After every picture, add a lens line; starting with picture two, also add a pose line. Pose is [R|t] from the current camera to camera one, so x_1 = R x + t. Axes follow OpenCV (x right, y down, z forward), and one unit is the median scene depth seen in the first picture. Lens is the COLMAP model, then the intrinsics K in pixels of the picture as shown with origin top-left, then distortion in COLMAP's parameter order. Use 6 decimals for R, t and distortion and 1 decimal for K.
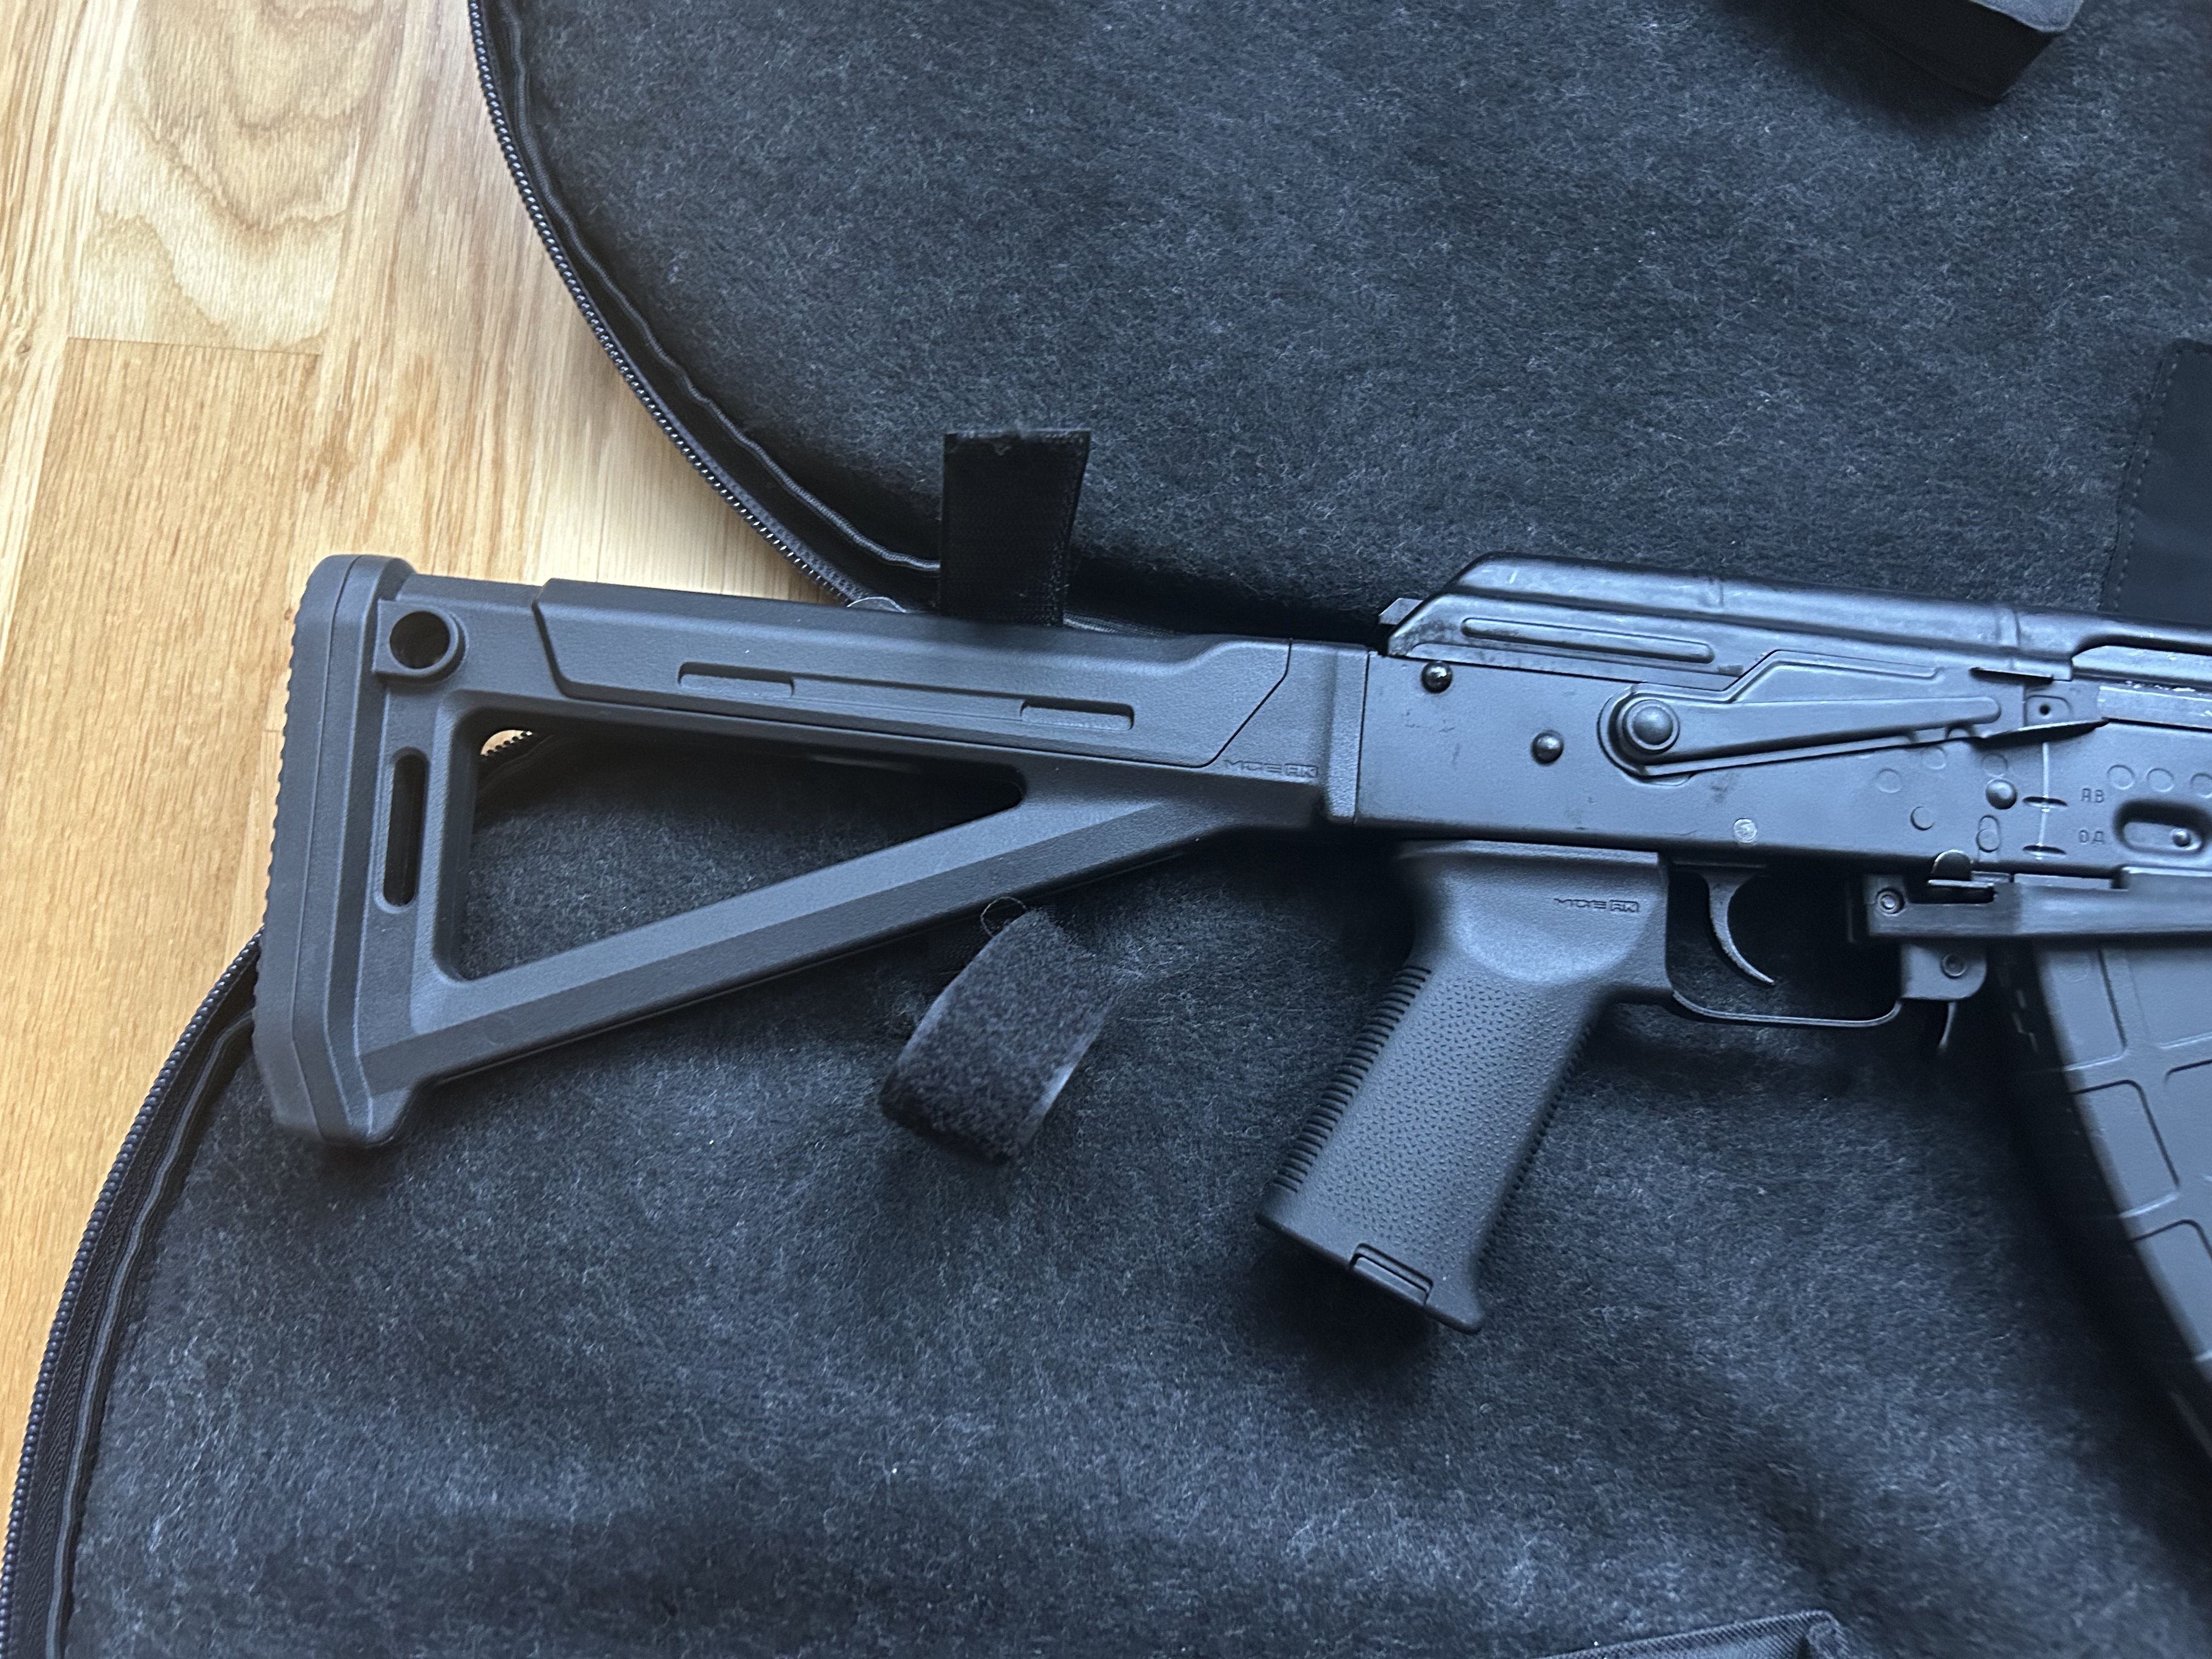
lens RADIAL K [[1646.6, 0, 1109.5], [0, 1646.6, 861.3], [0, 0, 1]] dist [0.043694, -0.053224]
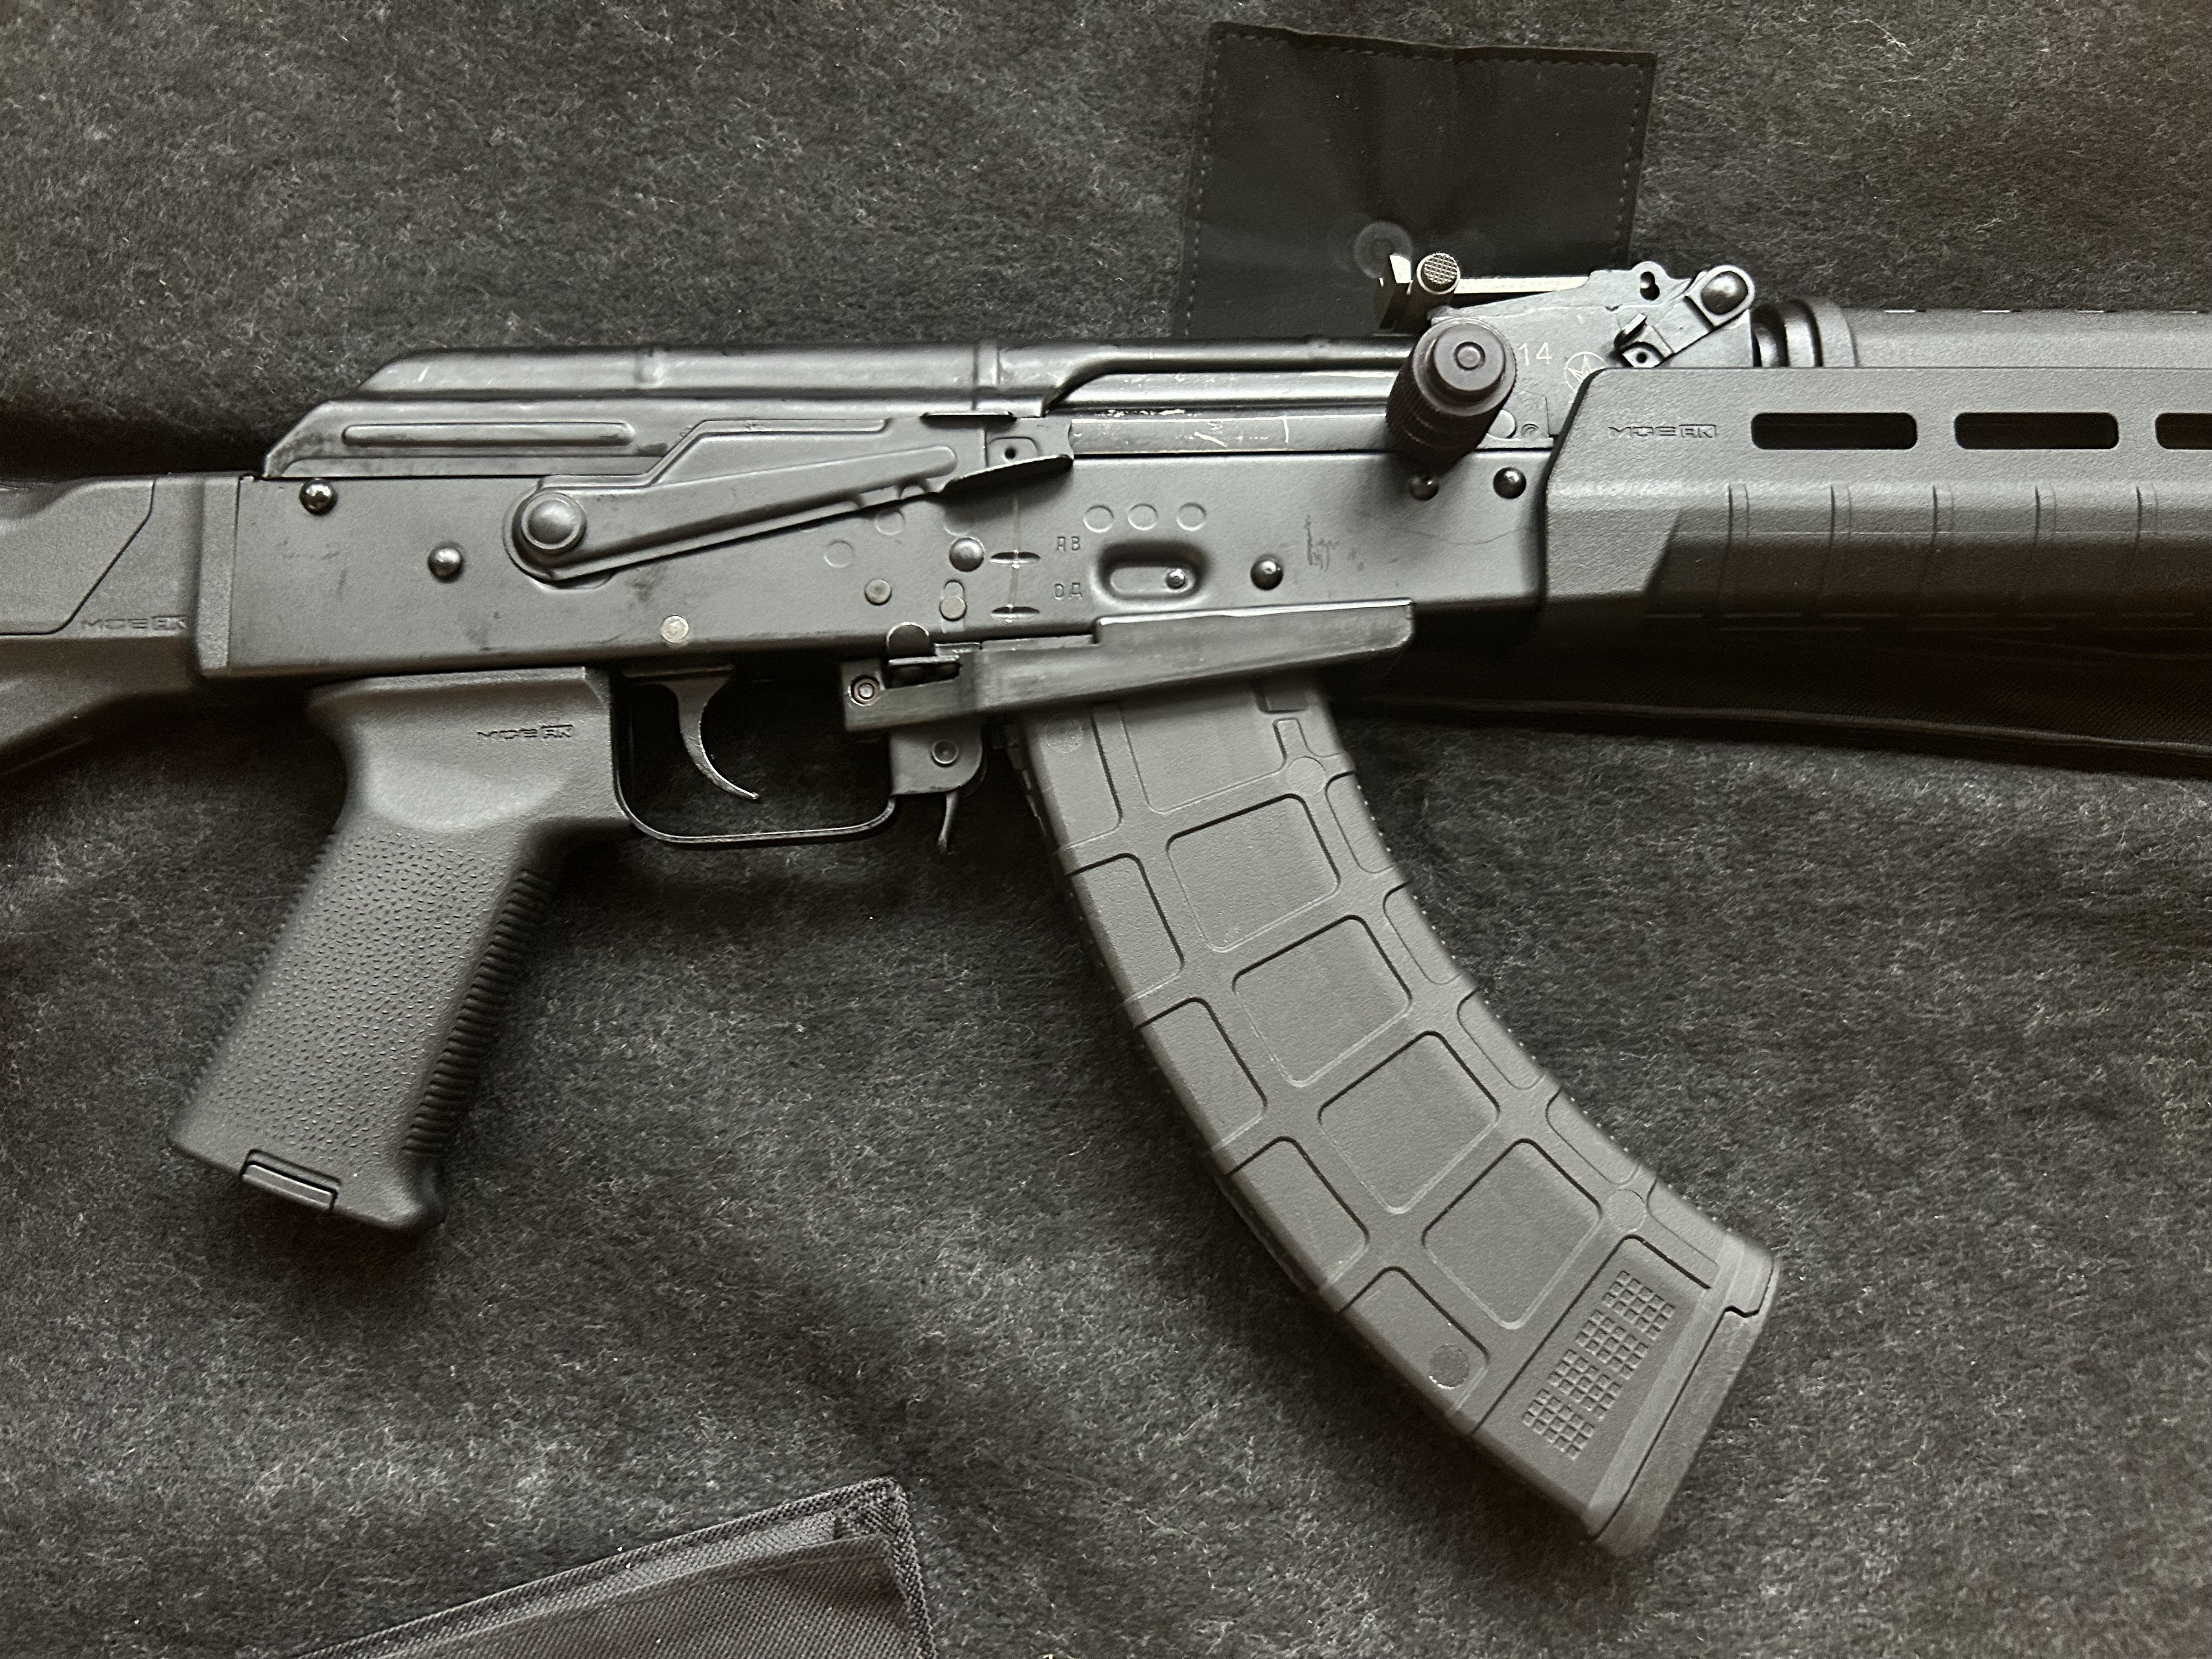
lens RADIAL K [[1630.5, 0, 1106.0], [0, 1630.5, 829.5], [0, 0, 1]] dist [0.024133, -0.033619]
pose [[0.991729, -0.126928, 0.019025, 0.565129], [0.126083, 0.991194, 0.040455, 0.078804], [-0.023993, -0.037722, 0.999000, 0.118070]]
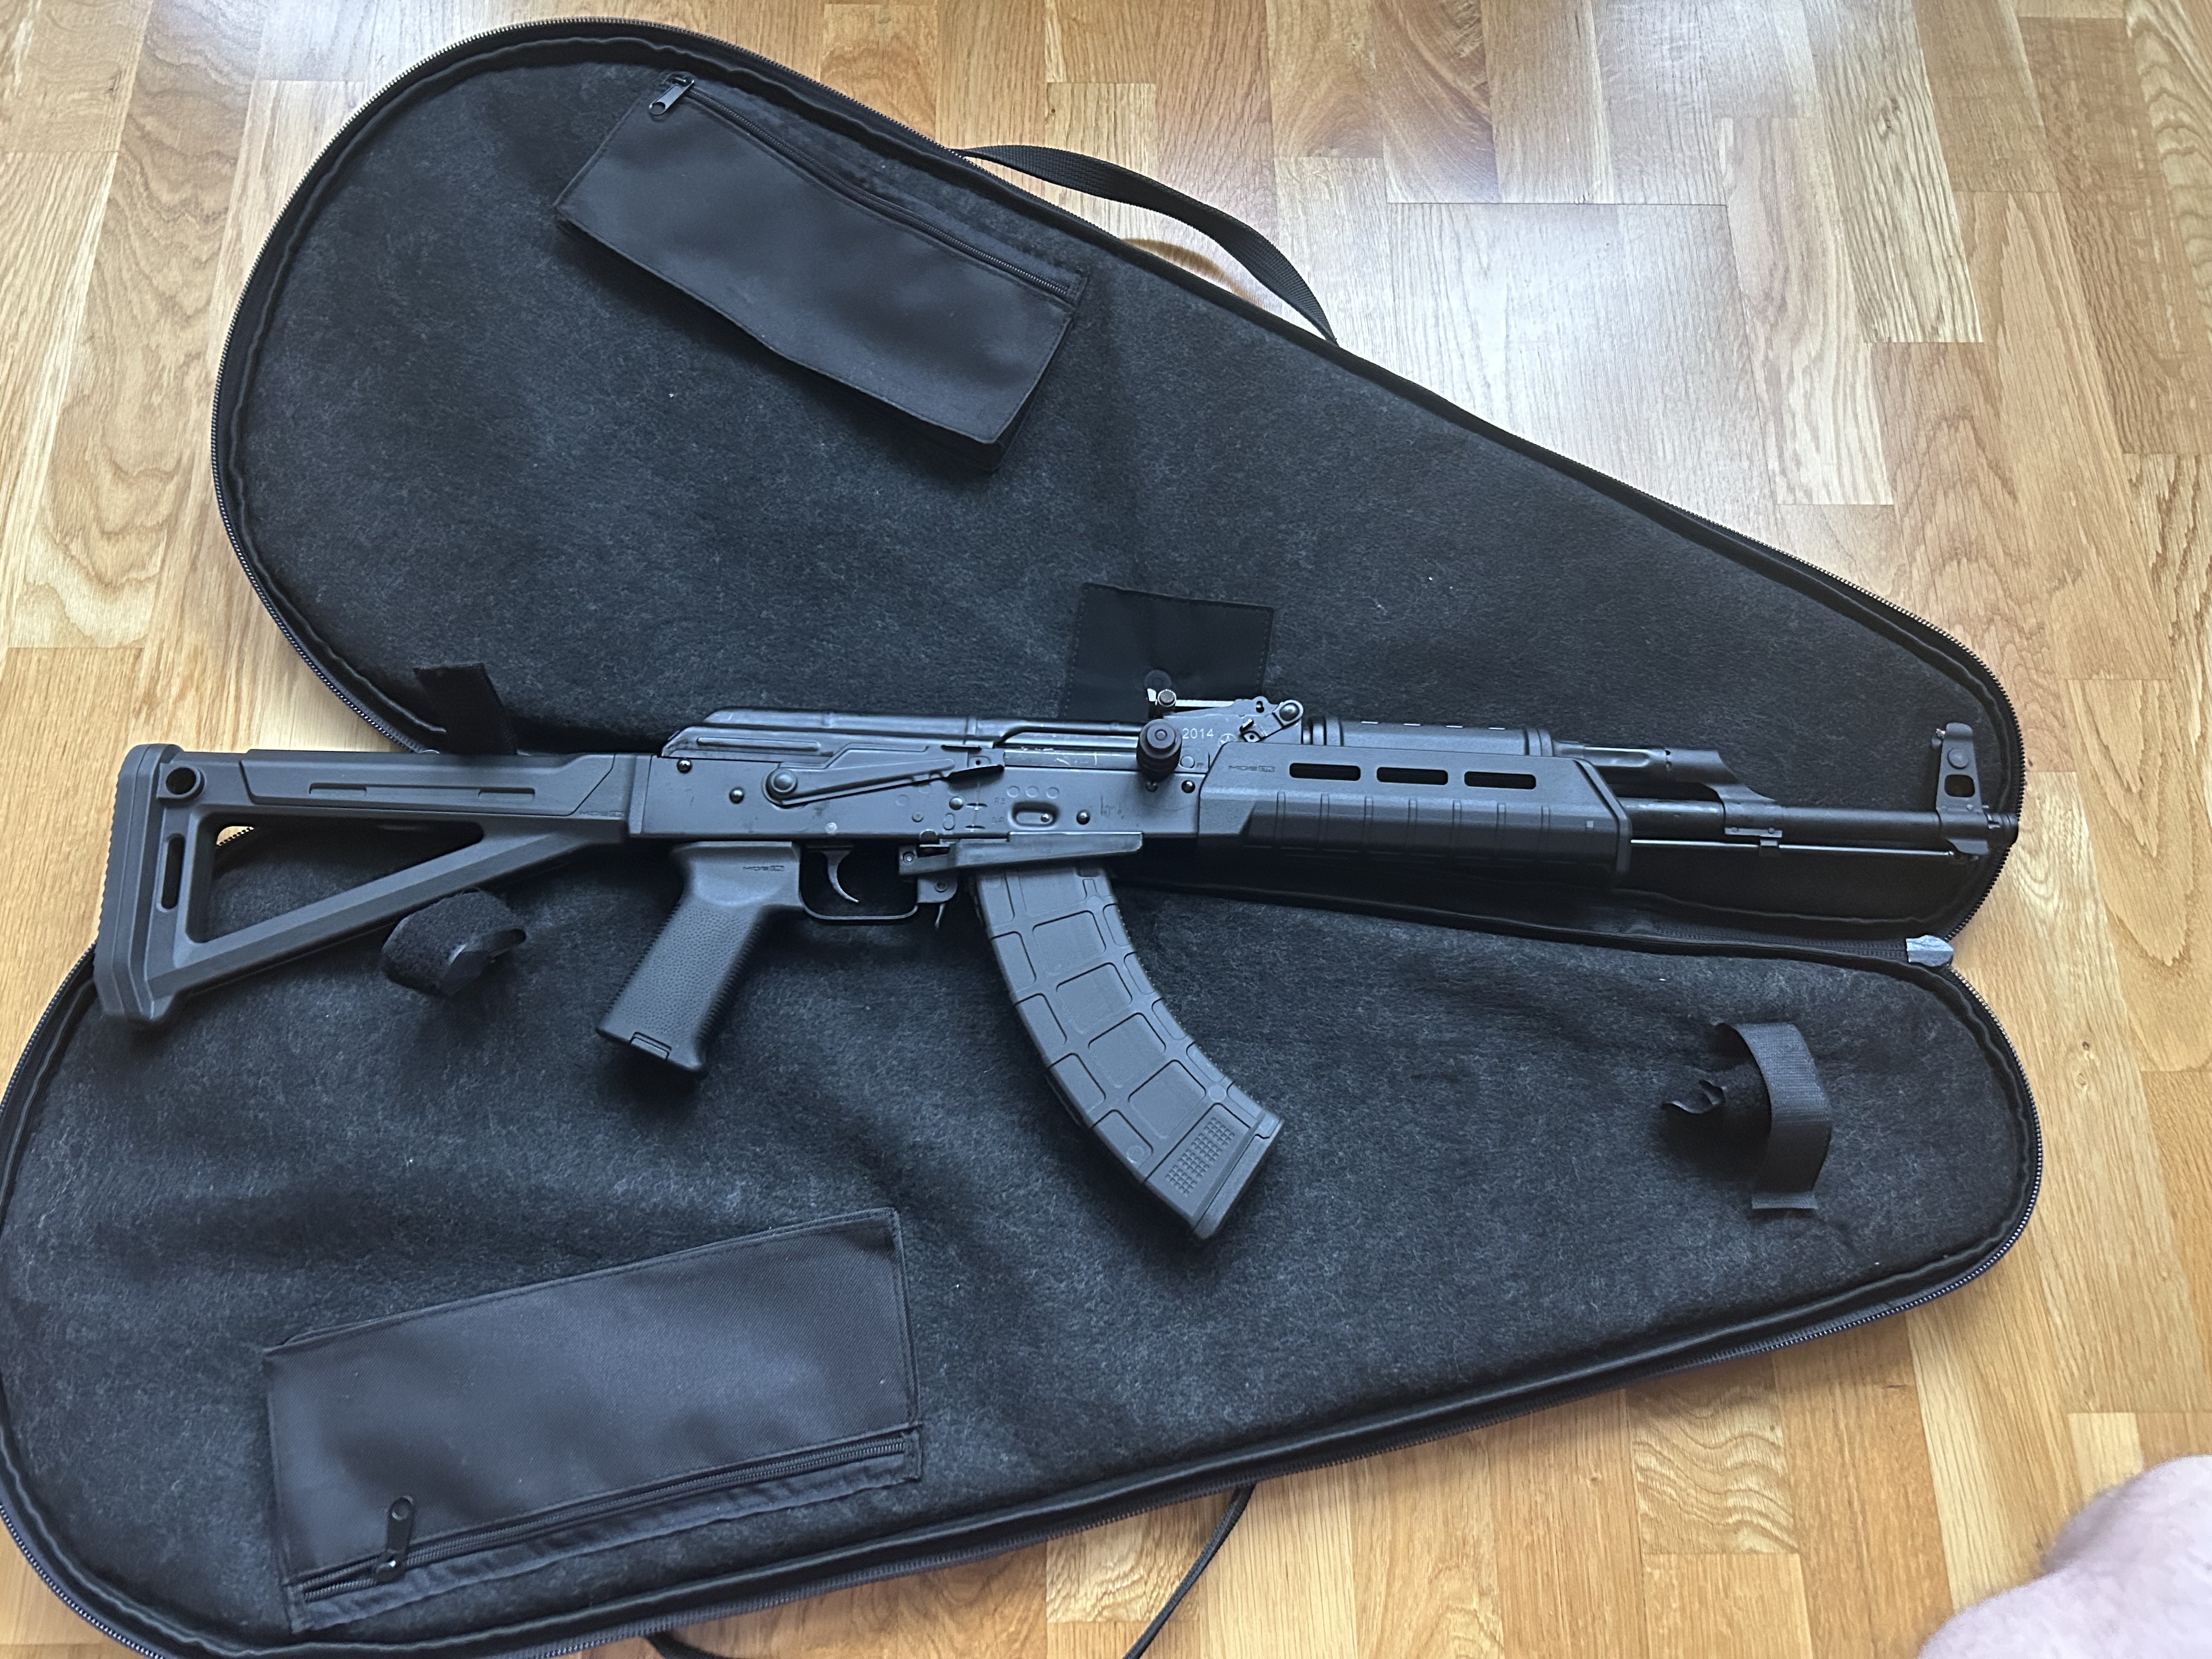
lens RADIAL K [[1660.4, 0, 1102.6], [0, 1660.4, 870.3], [0, 0, 1]] dist [0.070398, -0.067845]
pose [[0.997512, -0.068820, 0.015261, 0.670000], [0.070223, 0.989029, -0.129965, 0.321028], [-0.006150, 0.130713, 0.991401, -1.038647]]
